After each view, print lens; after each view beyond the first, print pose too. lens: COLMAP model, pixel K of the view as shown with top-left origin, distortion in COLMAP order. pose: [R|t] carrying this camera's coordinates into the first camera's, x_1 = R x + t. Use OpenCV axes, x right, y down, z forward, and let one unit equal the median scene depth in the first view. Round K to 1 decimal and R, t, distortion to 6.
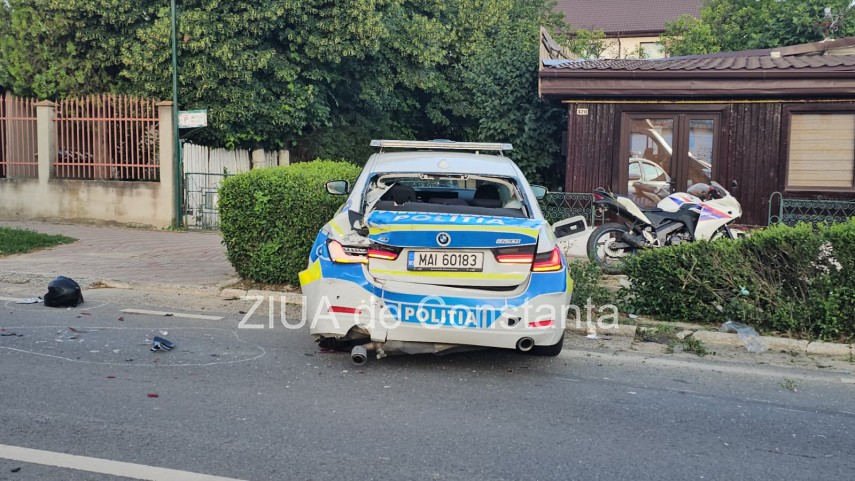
lens RADIAL K [[931.7, 0, 433.8], [0, 931.7, 215.9], [0, 0, 1]] dist [0.069443, 0.000000]
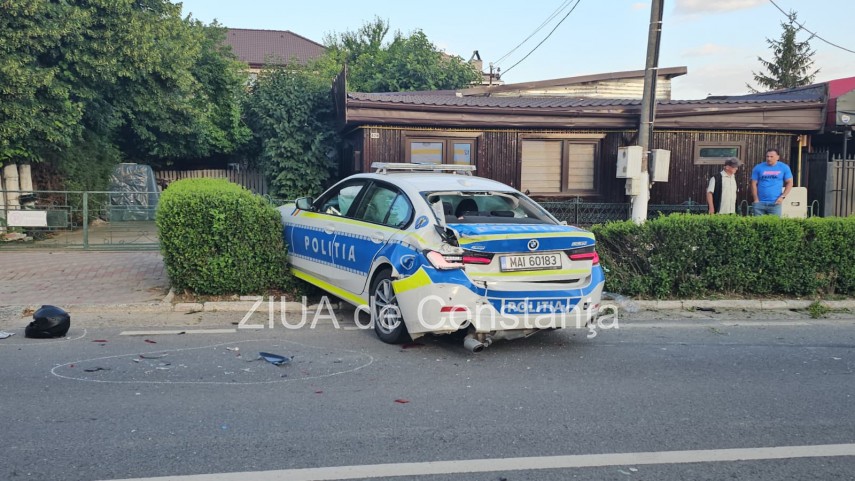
lens RADIAL K [[763.5, 0, 424.6], [0, 763.5, 219.7], [0, 0, 1]] dist [0.066867, -0.042054]
pose [[0.872344, -0.039043, 0.487331, -0.403229], [0.035450, 0.999234, 0.016597, -0.020231], [-0.487605, 0.002797, 0.873060, 0.116753]]
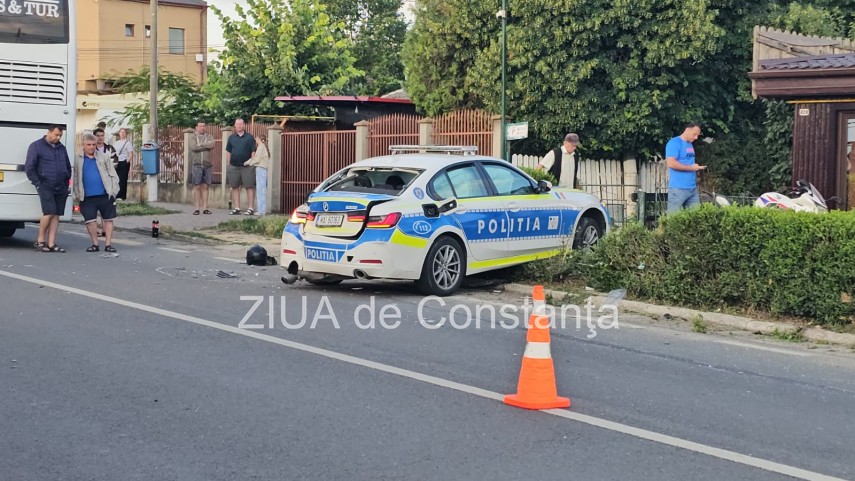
lens RADIAL K [[1428.0, 0, 429.2], [0, 1428.0, 239.6], [0, 0, 1]] dist [0.114952, 0.000000]
pose [[0.783594, 0.022392, -0.620870, 1.087679], [-0.037687, 0.999223, -0.011527, 0.067387], [0.620130, 0.032431, 0.783829, -0.518347]]
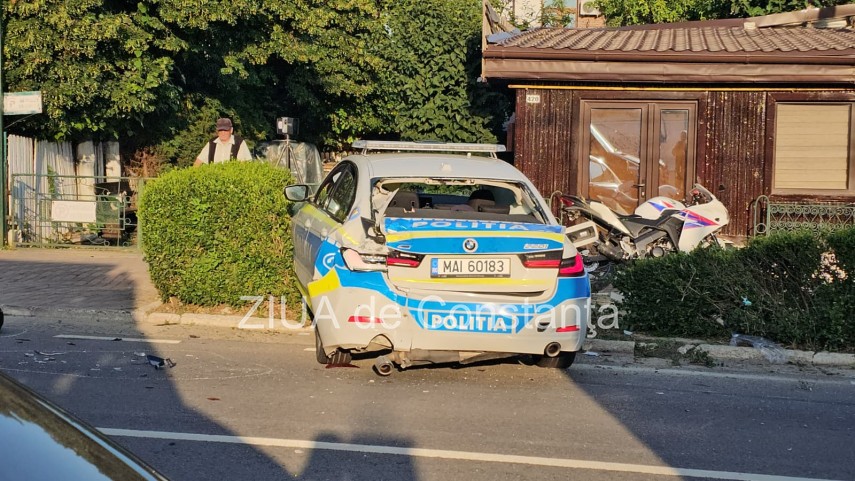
lens RADIAL K [[1428.0, 0, 408.7], [0, 1428.0, 207.8], [0, 0, 1]] dist [0.114952, 0.000000]
pose [[0.990832, -0.006462, 0.134945, -0.170269], [0.008887, 0.999810, -0.017378, 0.007234], [-0.134807, 0.018418, 0.990701, -0.326249]]
